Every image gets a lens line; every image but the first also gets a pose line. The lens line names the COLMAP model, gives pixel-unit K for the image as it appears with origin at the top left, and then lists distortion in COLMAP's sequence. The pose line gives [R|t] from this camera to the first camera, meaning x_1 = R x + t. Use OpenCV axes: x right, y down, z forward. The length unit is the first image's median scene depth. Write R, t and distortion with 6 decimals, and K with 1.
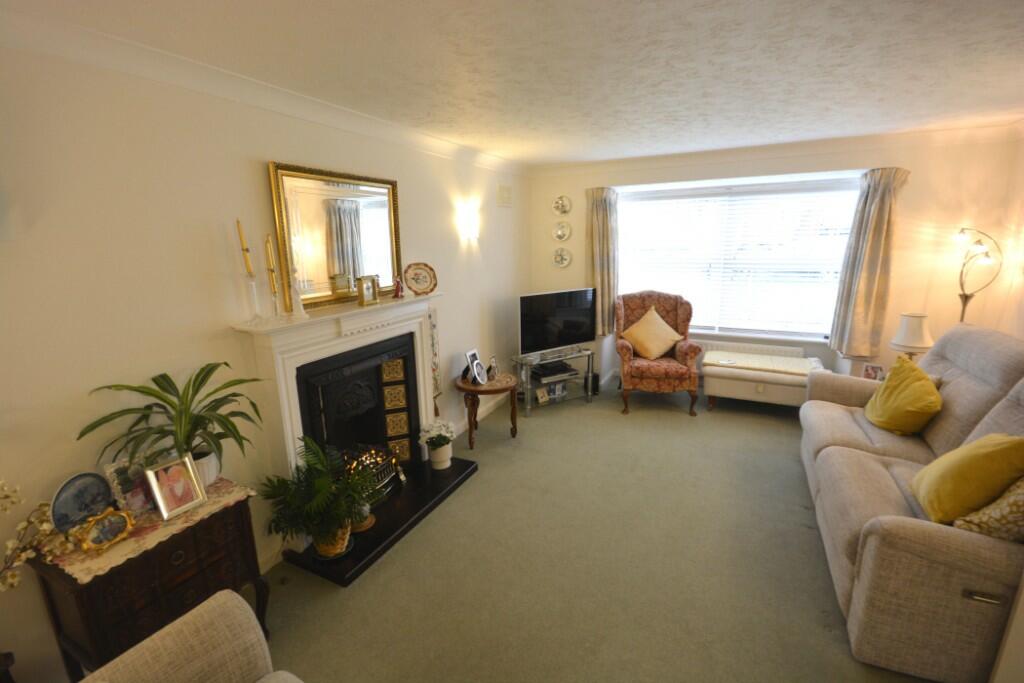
lens RADIAL K [[448.2, 0, 511.5], [0, 448.2, 337.5], [0, 0, 1]] dist [-0.004166, -0.000653]
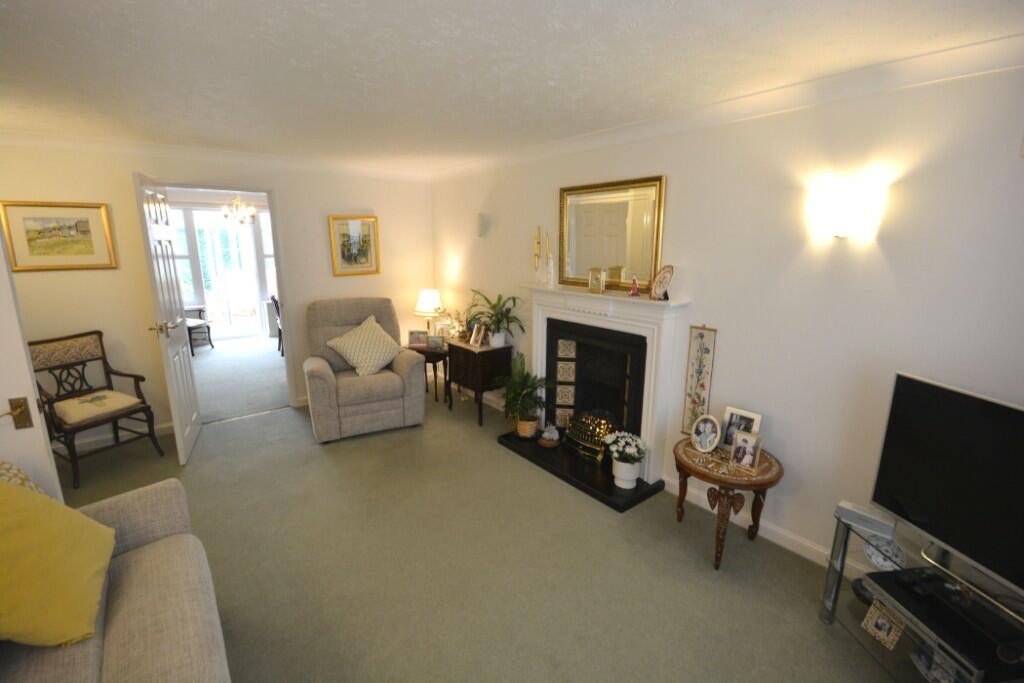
lens RADIAL K [[448.2, 0, 511.5], [0, 448.2, 337.5], [0, 0, 1]] dist [-0.004166, -0.000653]
pose [[-0.458570, 0.205157, -0.864653, 0.652152], [-0.171038, 0.934419, 0.312421, -0.233111], [0.872043, 0.291156, -0.393407, 1.032392]]
